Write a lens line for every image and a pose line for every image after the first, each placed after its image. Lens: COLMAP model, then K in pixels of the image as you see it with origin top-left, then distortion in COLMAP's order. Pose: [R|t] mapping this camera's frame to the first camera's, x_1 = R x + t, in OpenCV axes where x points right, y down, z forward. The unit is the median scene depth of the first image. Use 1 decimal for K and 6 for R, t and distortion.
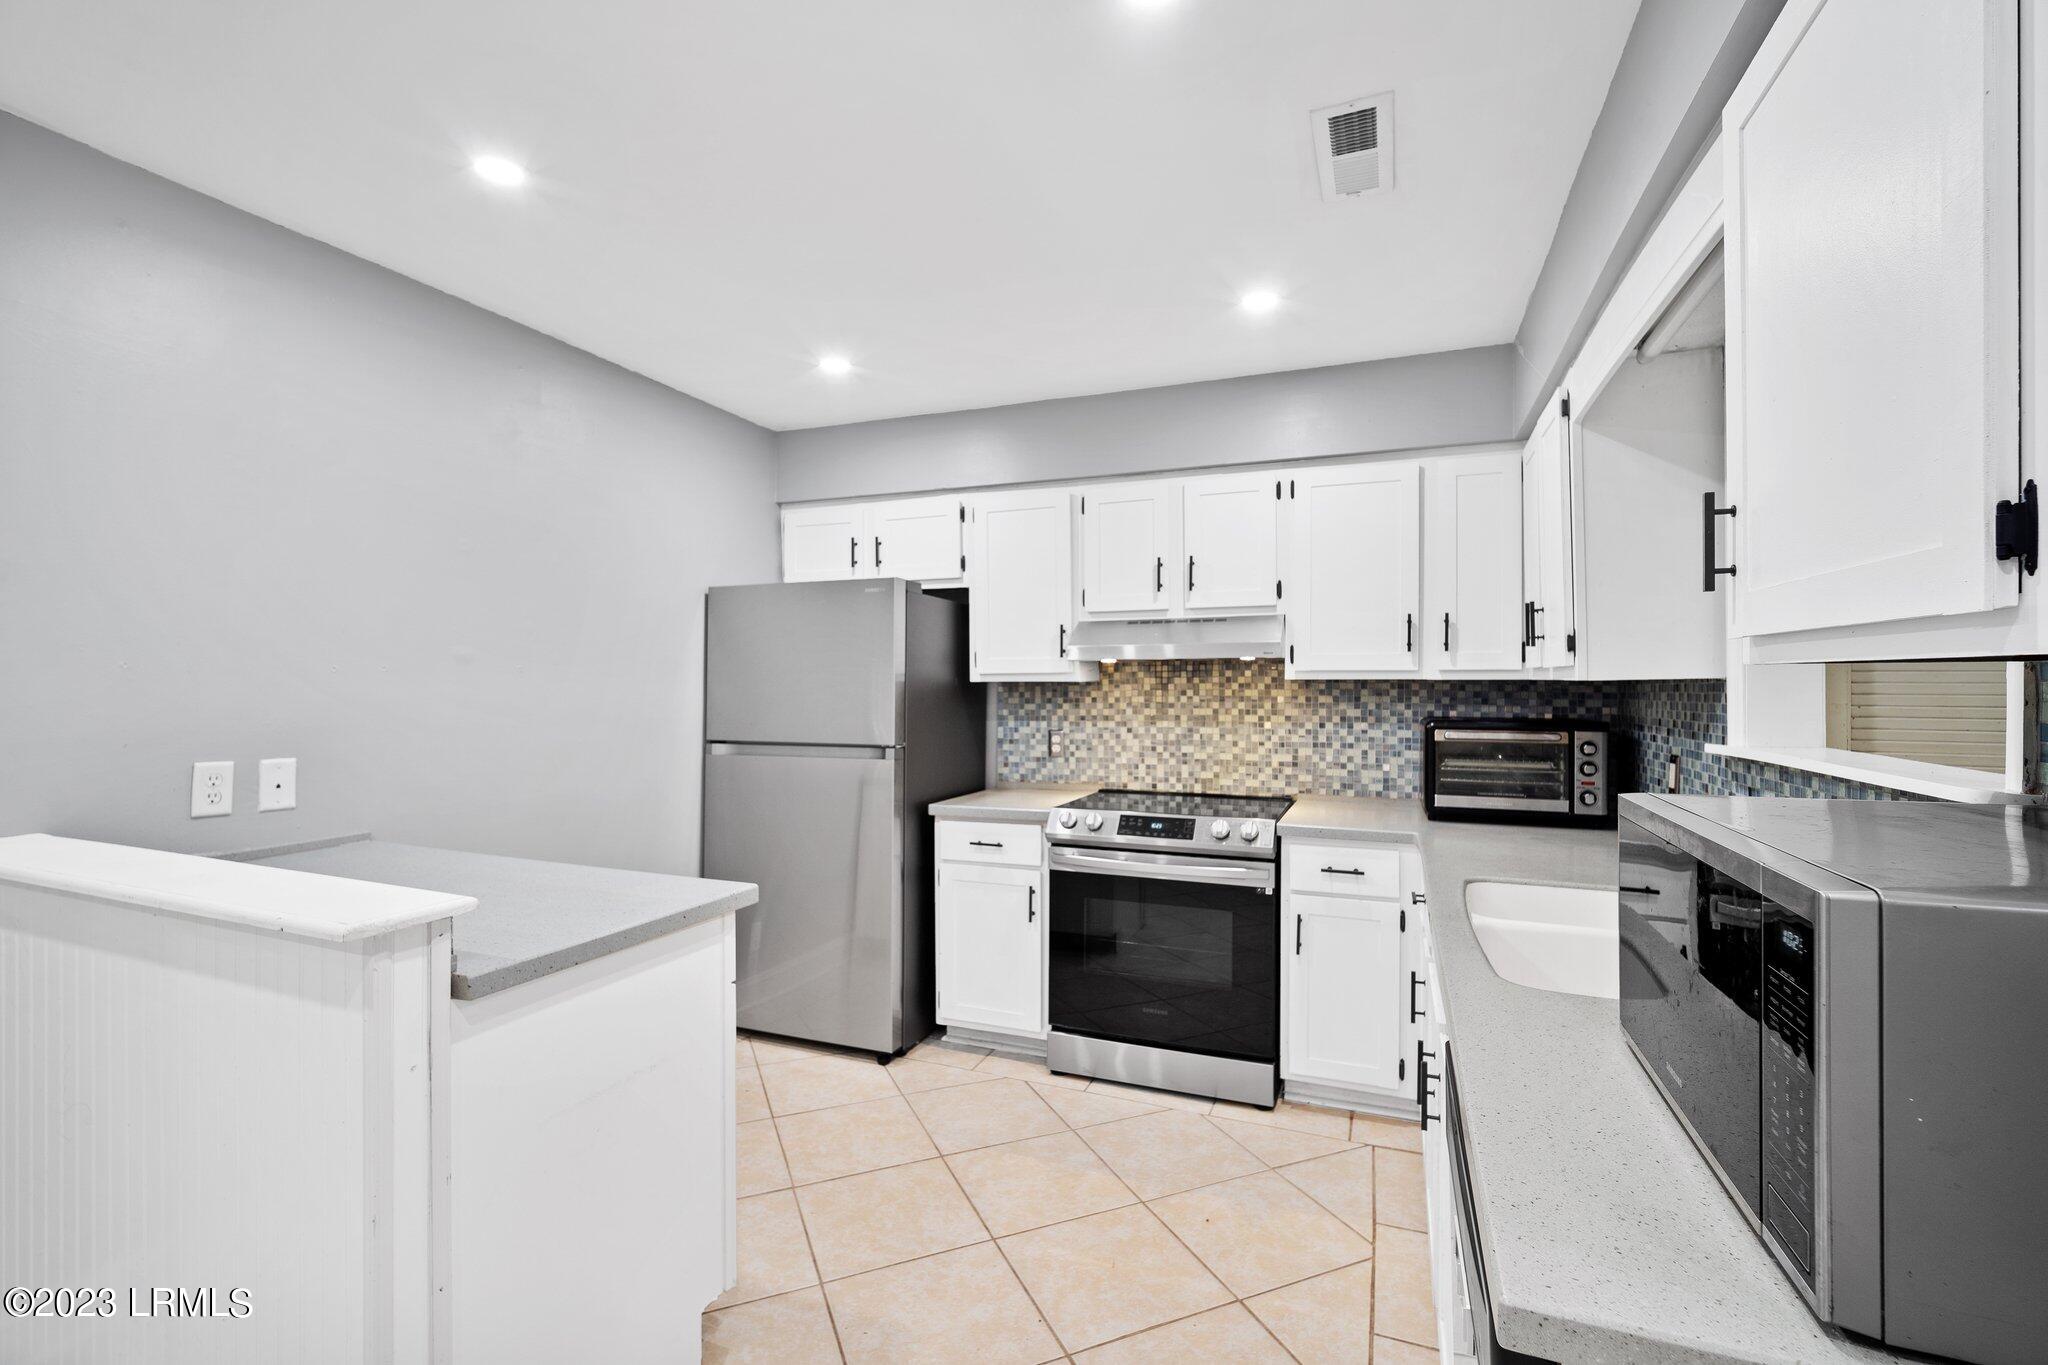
lens RADIAL K [[891.7, 0, 1019.5], [0, 891.7, 672.0], [0, 0, 1]] dist [-0.009140, 0.005953]
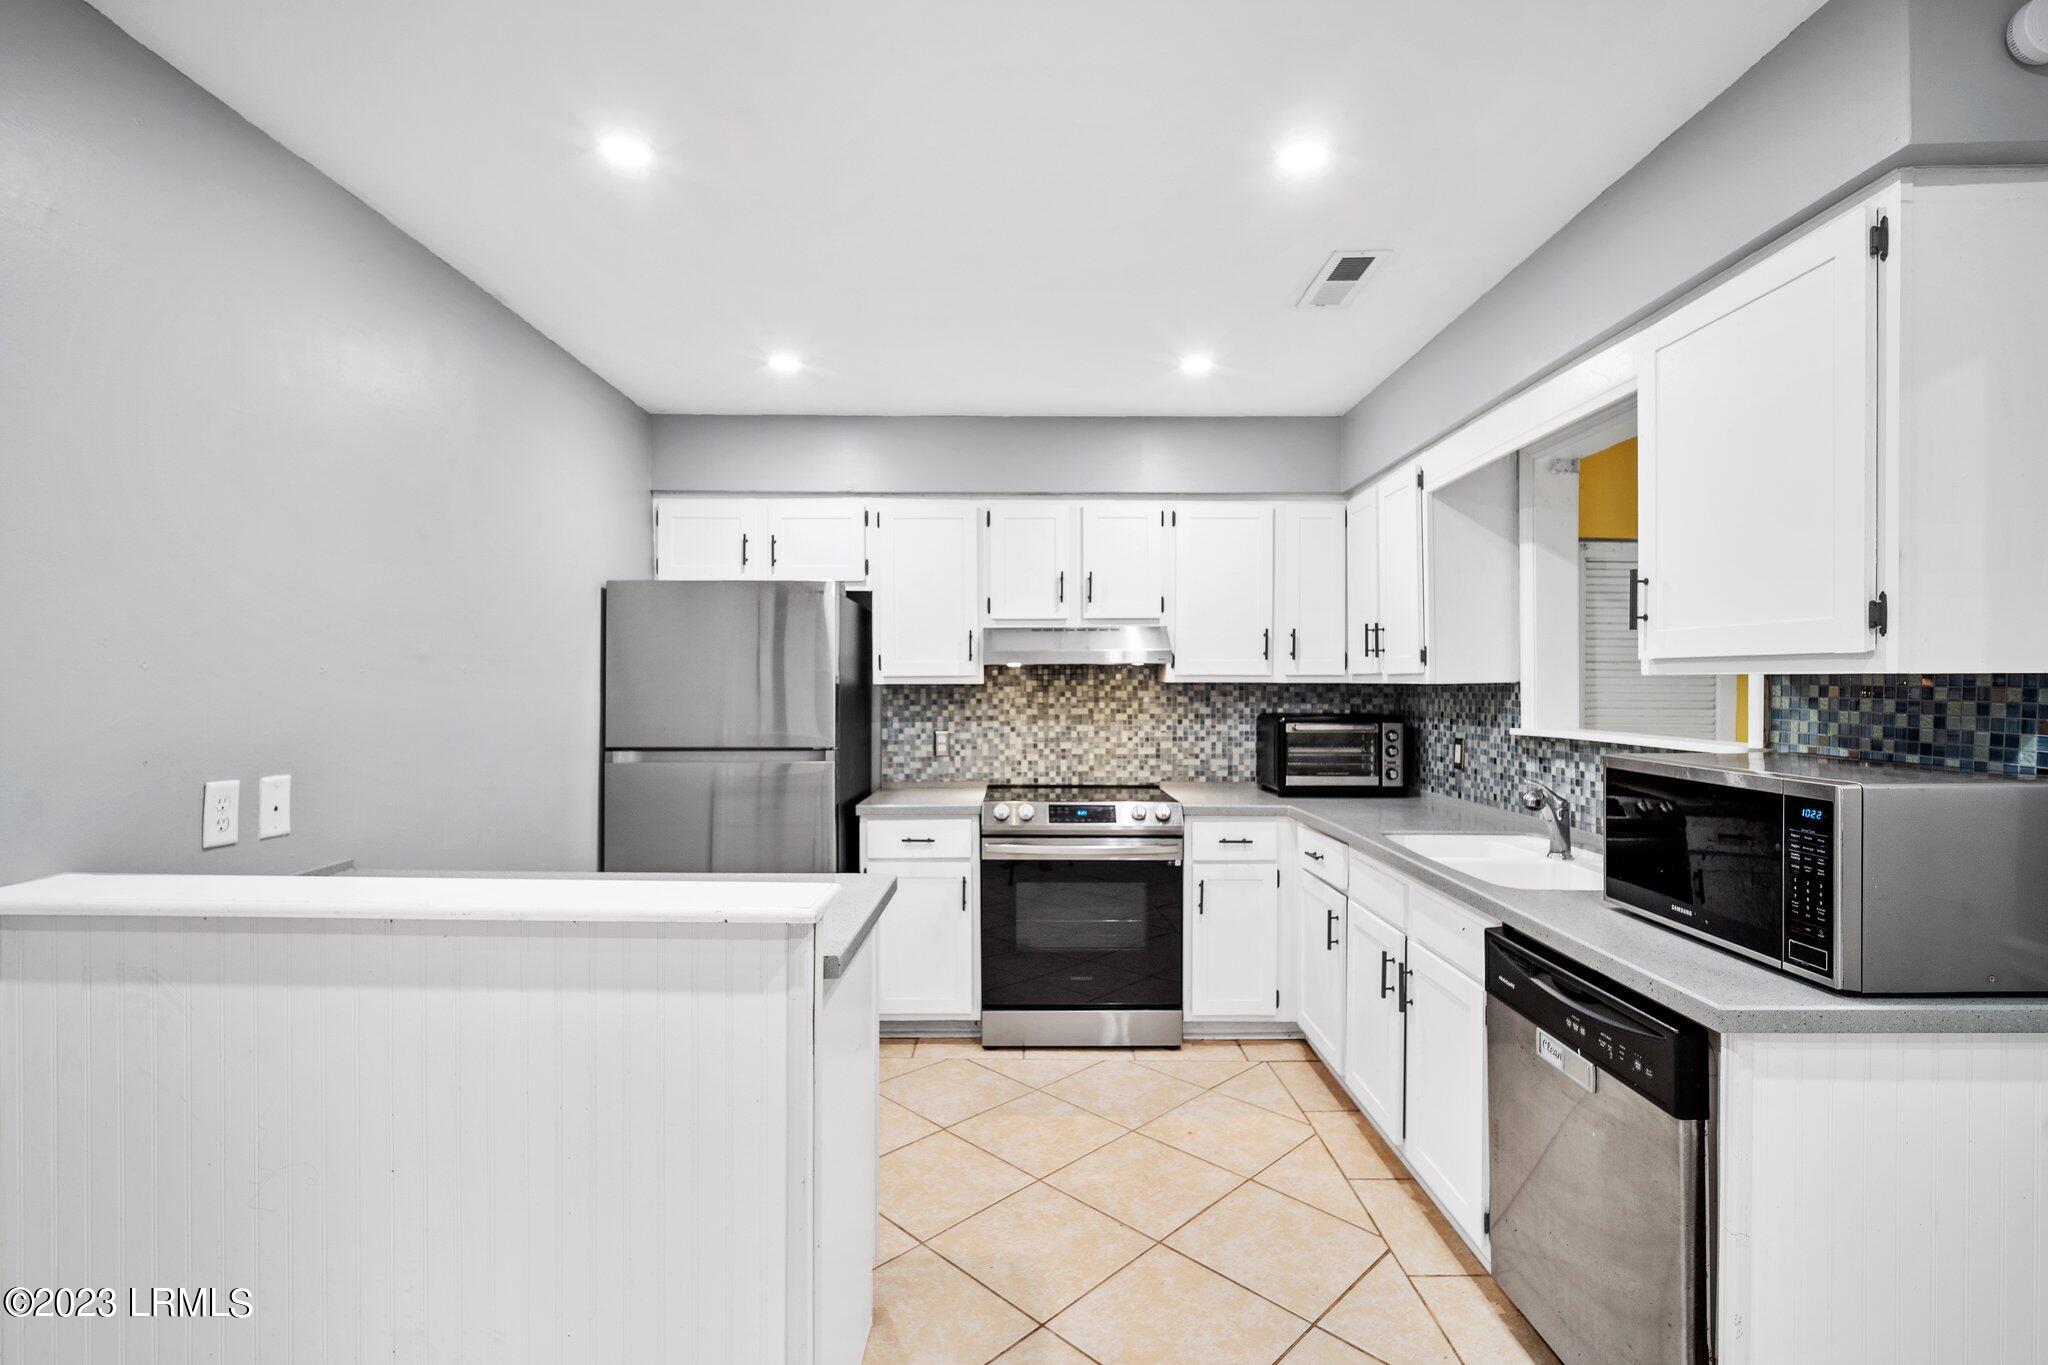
lens RADIAL K [[940.1, 0, 1027.8], [0, 940.1, 675.5], [0, 0, 1]] dist [-0.002065, -0.000071]
pose [[0.924046, 0.003991, 0.382261, -0.314605], [-0.005038, 0.999986, 0.001738, -0.001668], [-0.382248, -0.003532, 0.924053, -0.057455]]
